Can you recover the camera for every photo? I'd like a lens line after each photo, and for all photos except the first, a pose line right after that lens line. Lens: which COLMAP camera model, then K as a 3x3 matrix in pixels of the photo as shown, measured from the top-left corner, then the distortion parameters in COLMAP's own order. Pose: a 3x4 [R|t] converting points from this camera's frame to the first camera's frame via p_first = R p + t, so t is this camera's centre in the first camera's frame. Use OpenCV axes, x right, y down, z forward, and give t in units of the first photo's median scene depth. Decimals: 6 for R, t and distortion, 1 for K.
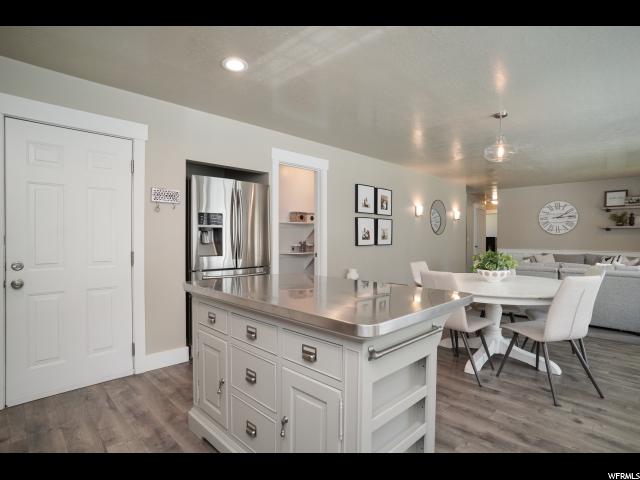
lens RADIAL K [[341.3, 0, 315.6], [0, 341.3, 240.6], [0, 0, 1]] dist [-0.054118, 0.027648]
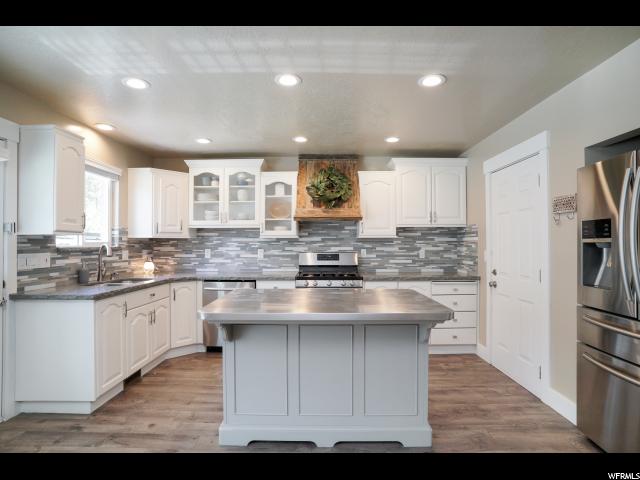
lens RADIAL K [[341.3, 0, 313.9], [0, 341.3, 240.5], [0, 0, 1]] dist [-0.054118, 0.027648]
pose [[-0.731886, -0.008434, -0.681375, 0.303073], [-0.006538, 0.999964, -0.005355, -0.021614], [0.681396, 0.000536, -0.731915, 0.664540]]
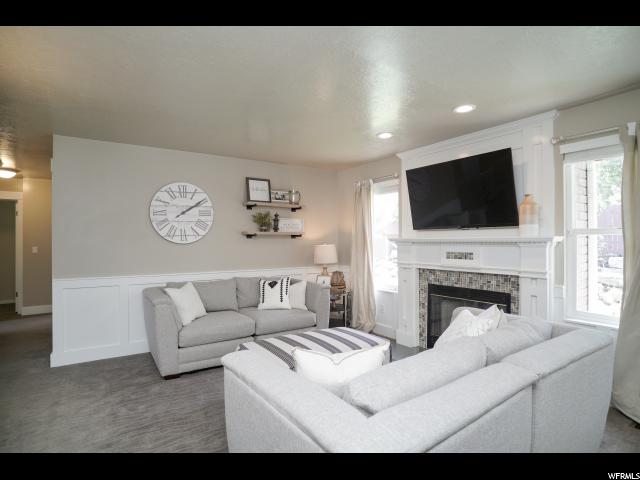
lens RADIAL K [[341.3, 0, 314.8], [0, 341.3, 236.9], [0, 0, 1]] dist [-0.054118, 0.027648]
pose [[0.184318, 0.009011, 0.982825, 0.325191], [0.011491, 0.999870, -0.011322, -0.030558], [-0.982800, 0.013381, 0.184190, 0.986967]]
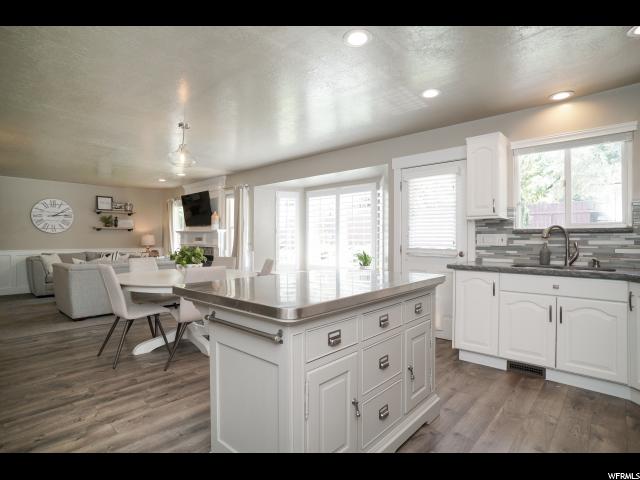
lens RADIAL K [[341.3, 0, 316.6], [0, 341.3, 238.5], [0, 0, 1]] dist [-0.054118, 0.027648]
pose [[-0.028391, 0.001381, 0.999596, -0.377254], [0.006900, 0.999975, -0.001185, 0.004635], [-0.999573, 0.006863, -0.028400, 0.376394]]
